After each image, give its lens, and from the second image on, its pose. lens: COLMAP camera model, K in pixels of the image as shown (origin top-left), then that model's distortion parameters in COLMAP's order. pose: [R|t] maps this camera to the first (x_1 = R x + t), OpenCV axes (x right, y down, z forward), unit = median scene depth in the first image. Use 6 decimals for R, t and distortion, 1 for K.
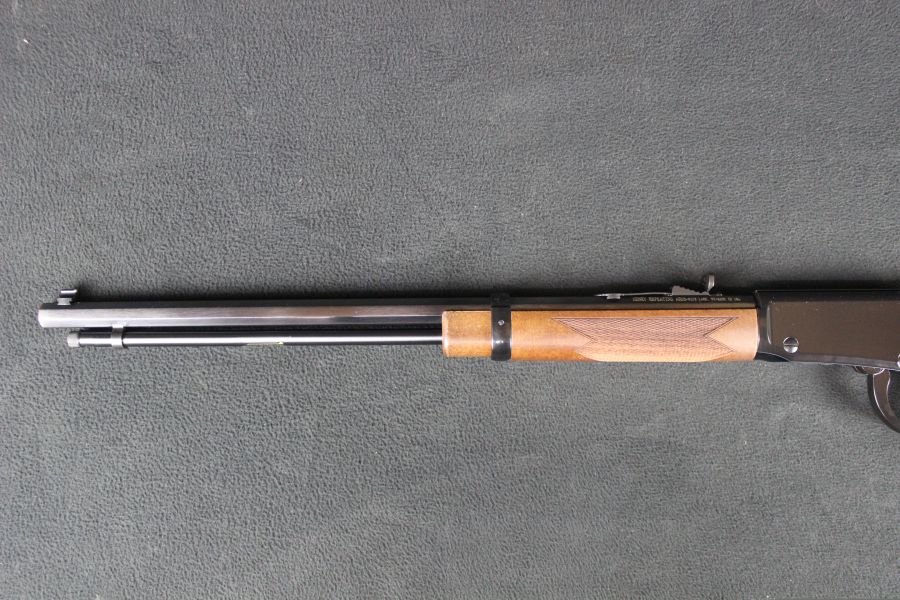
lens RADIAL K [[782.7, 0, 455.2], [0, 782.7, 300.6], [0, 0, 1]] dist [-0.143566, 0.127682]
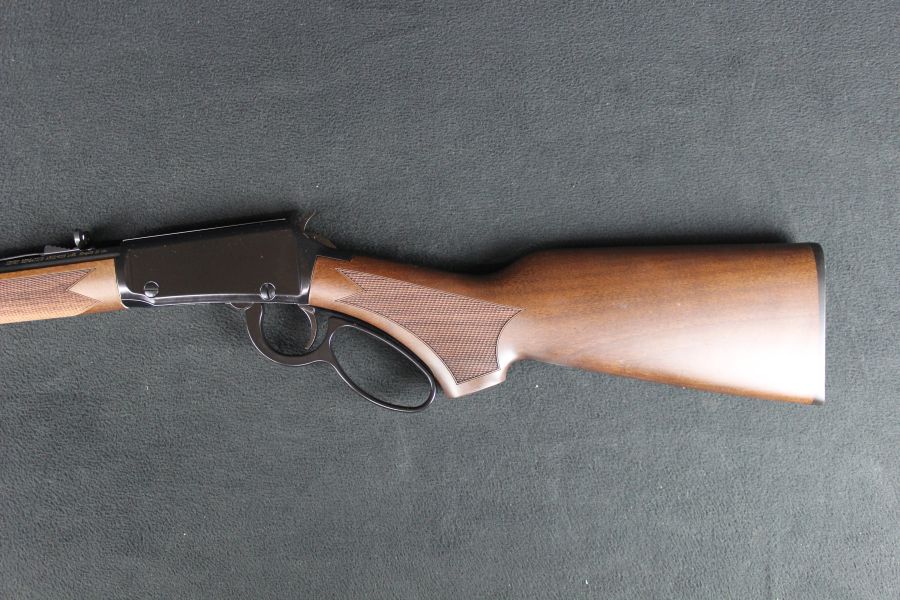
lens RADIAL K [[782.7, 0, 449.1], [0, 782.7, 298.5], [0, 0, 1]] dist [-0.143566, 0.127682]
pose [[0.993668, -0.112353, 0.000485, 0.795648], [0.112239, 0.992838, 0.040938, 0.069306], [-0.005081, -0.040624, 0.999162, -0.025675]]
